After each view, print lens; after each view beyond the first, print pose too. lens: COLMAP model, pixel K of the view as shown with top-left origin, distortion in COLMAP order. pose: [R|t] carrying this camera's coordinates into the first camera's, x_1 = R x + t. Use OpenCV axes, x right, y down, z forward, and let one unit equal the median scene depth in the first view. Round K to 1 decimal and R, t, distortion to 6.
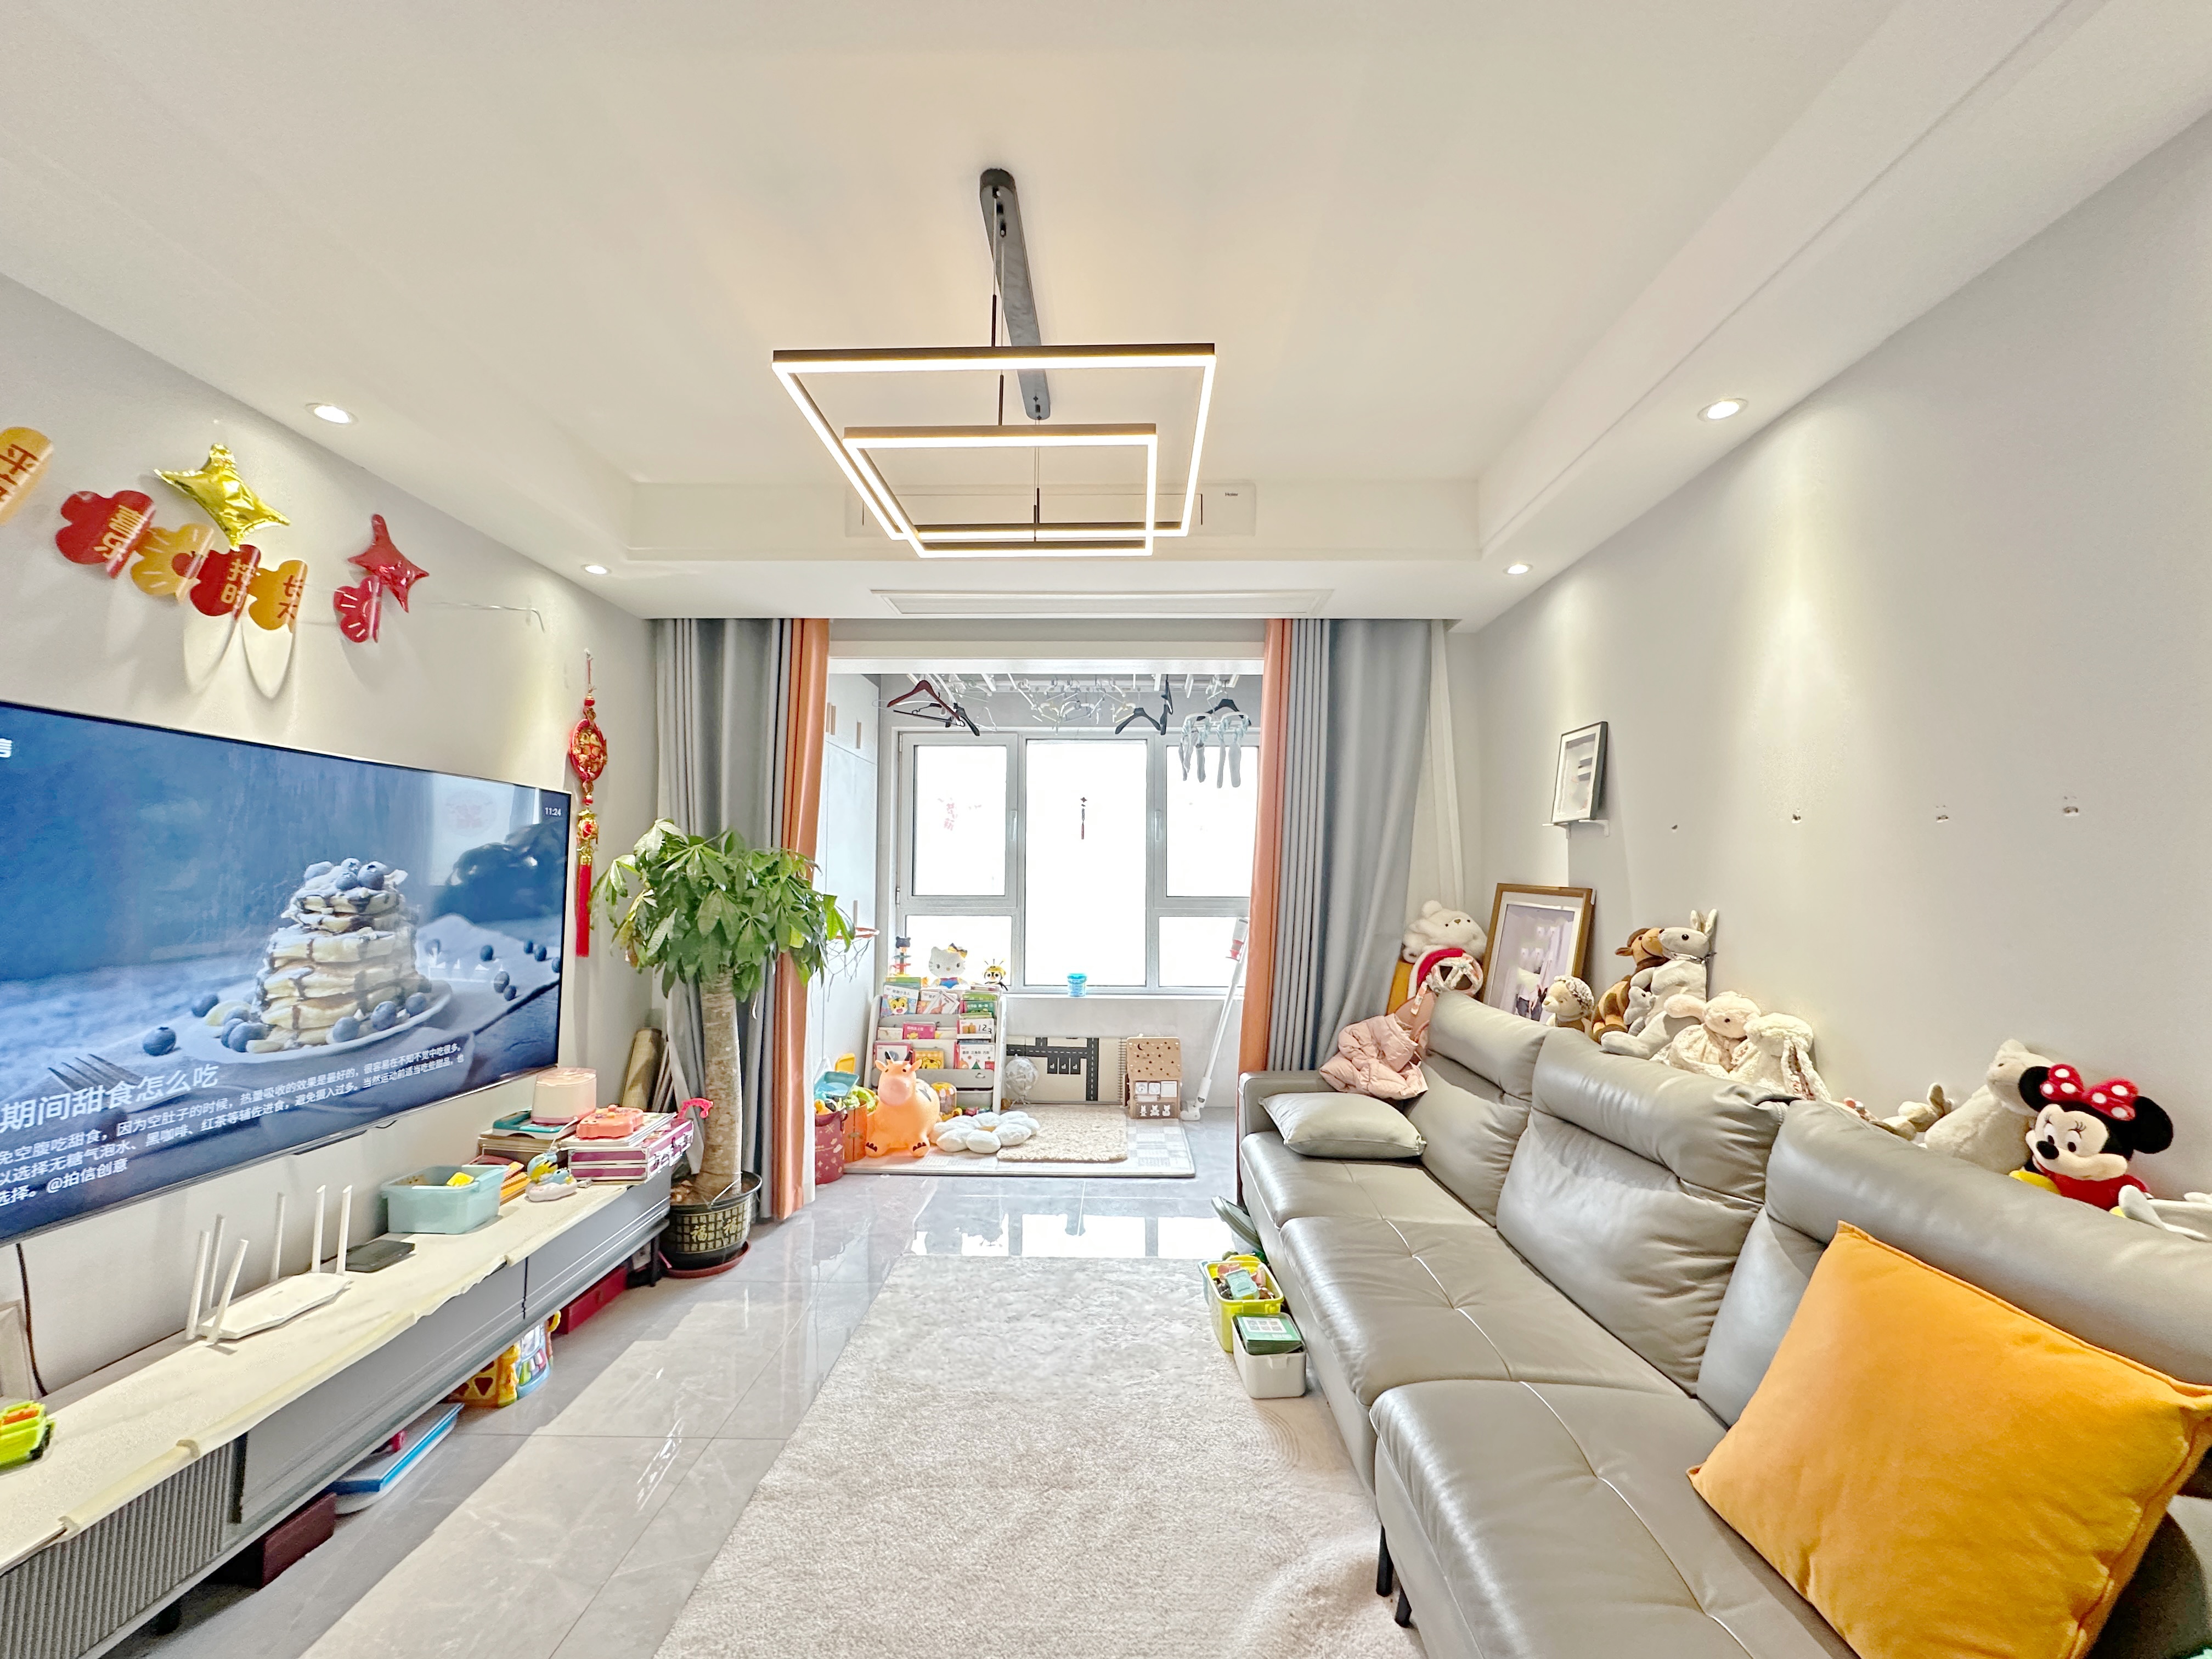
lens RADIAL K [[882.4, 0, 1101.6], [0, 882.4, 817.7], [0, 0, 1]] dist [0.000756, -0.000337]
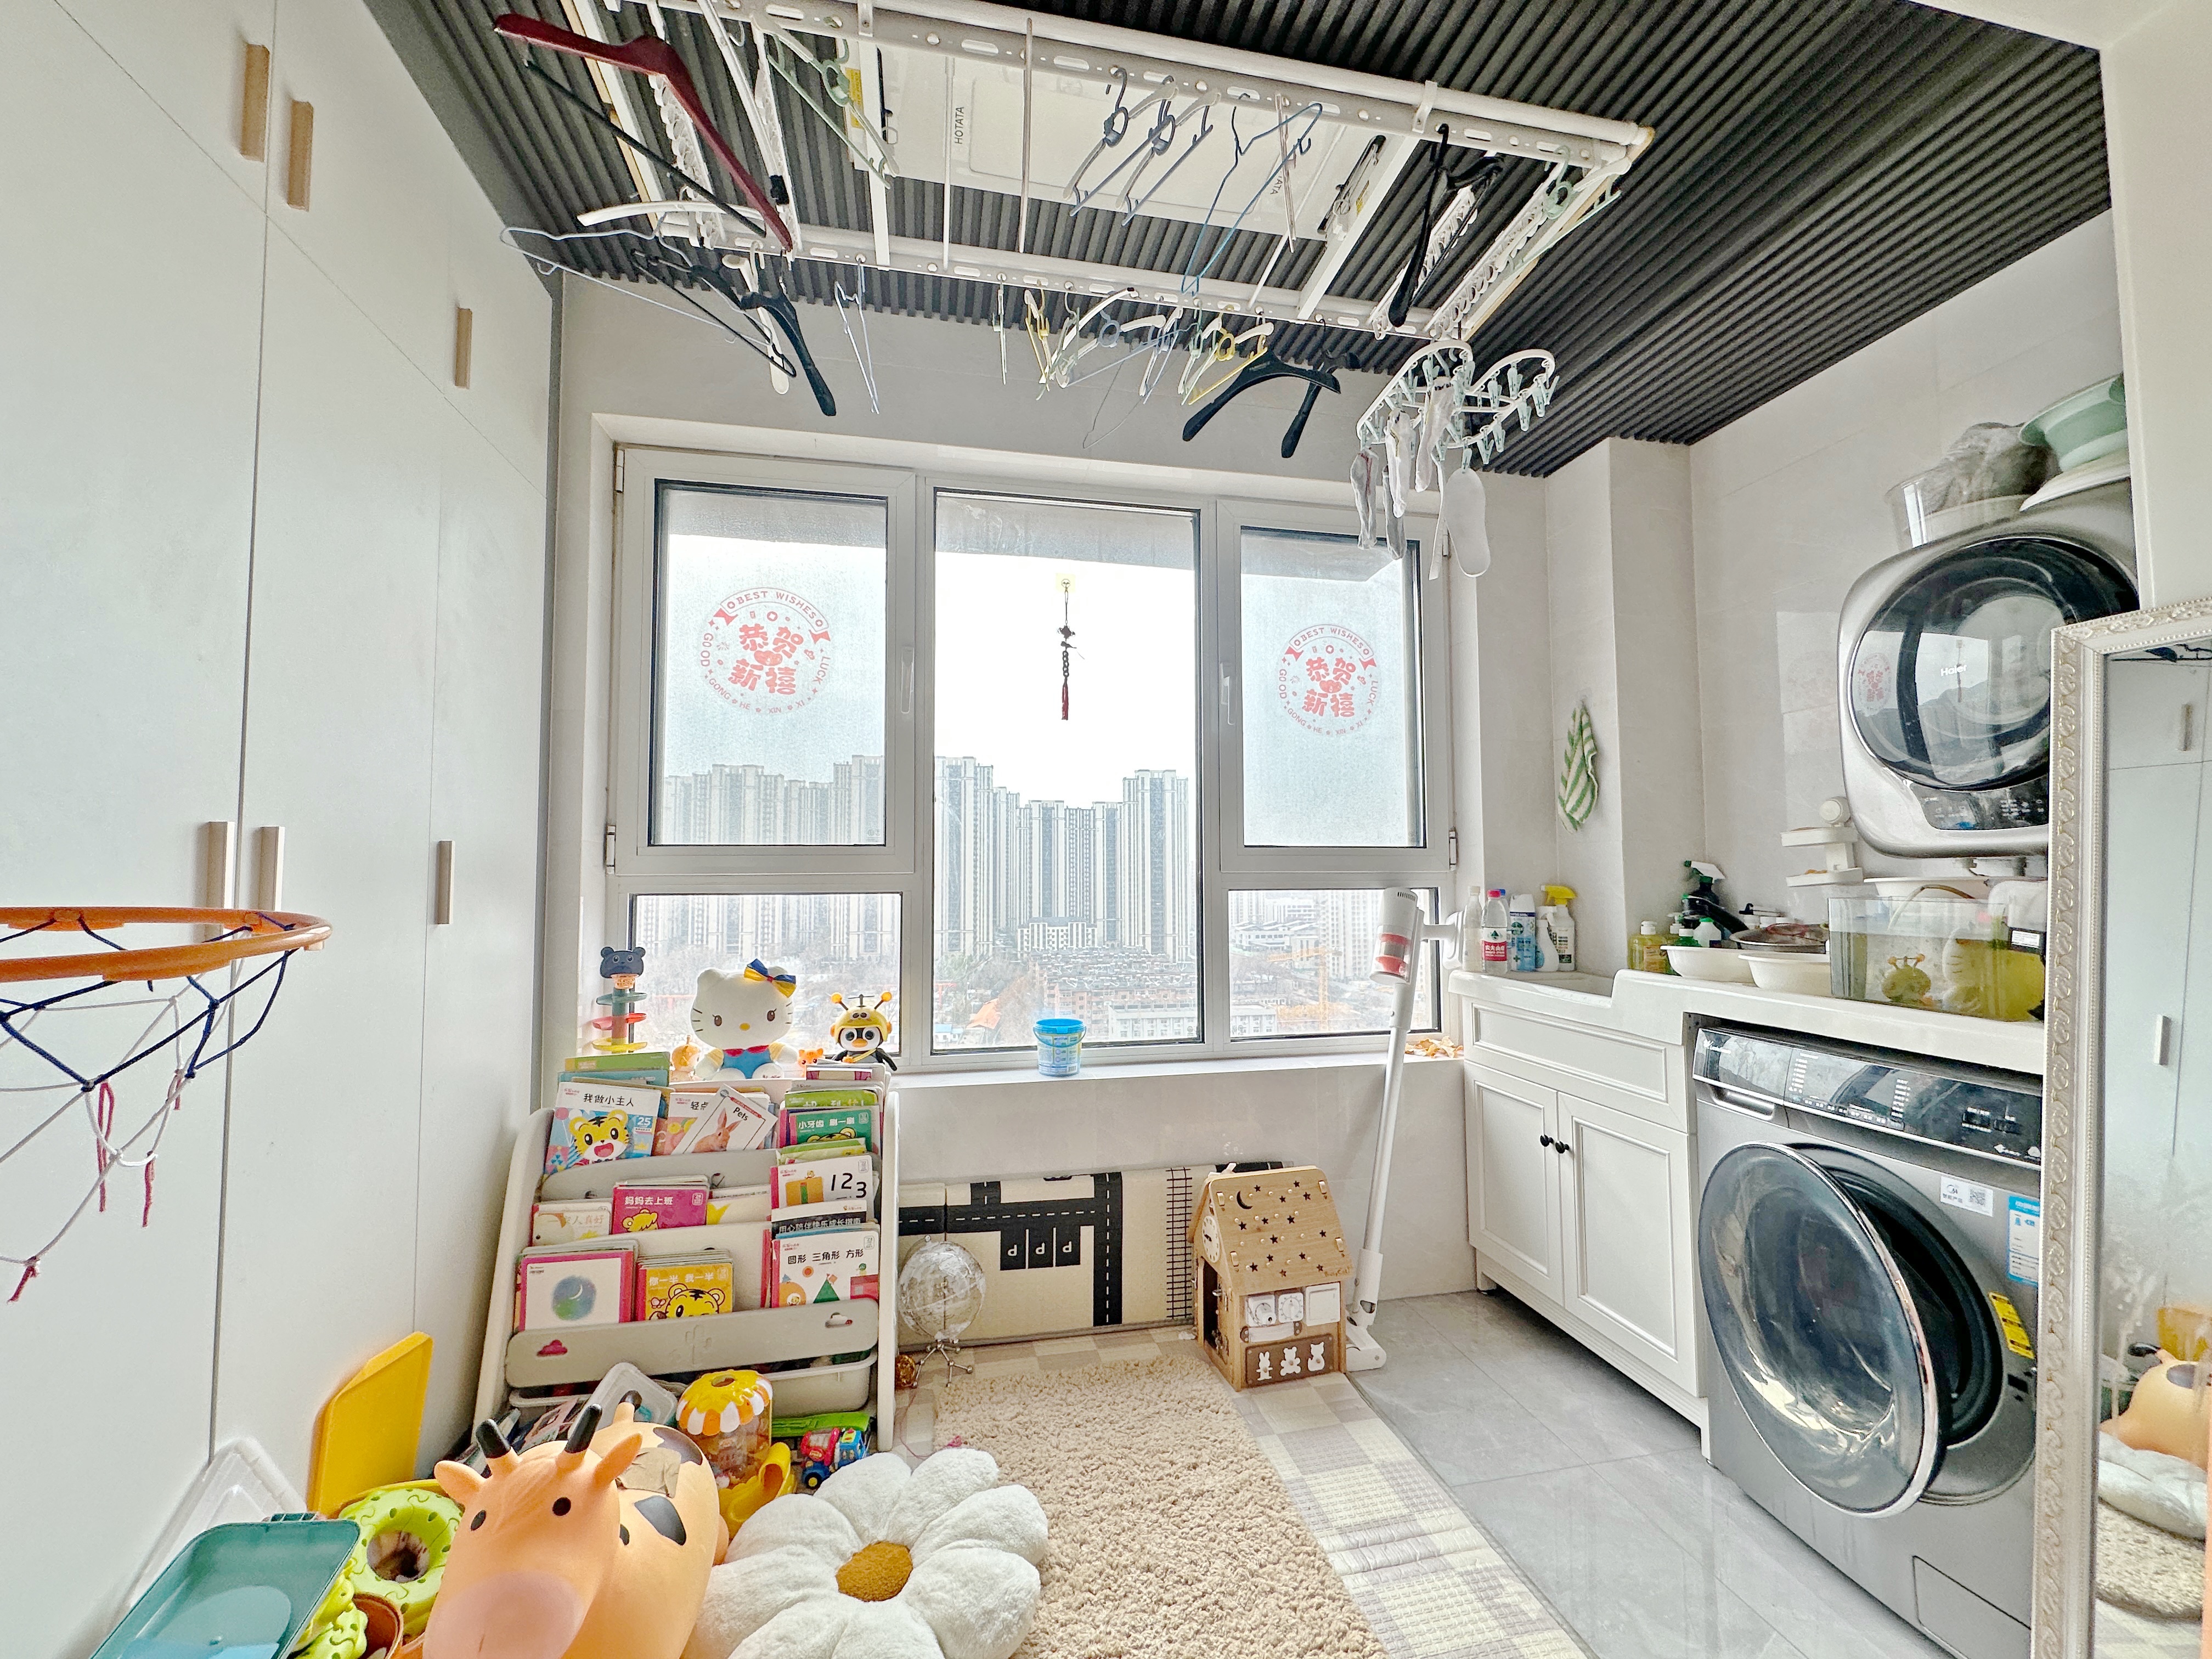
lens RADIAL K [[882.4, 0, 1109.8], [0, 882.4, 830.9], [0, 0, 1]] dist [0.000756, -0.000337]
pose [[0.974284, 0.003790, 0.225292, -0.105528], [-0.007170, 0.999874, 0.014185, 0.078101], [-0.225210, -0.015435, 0.974188, 0.587857]]
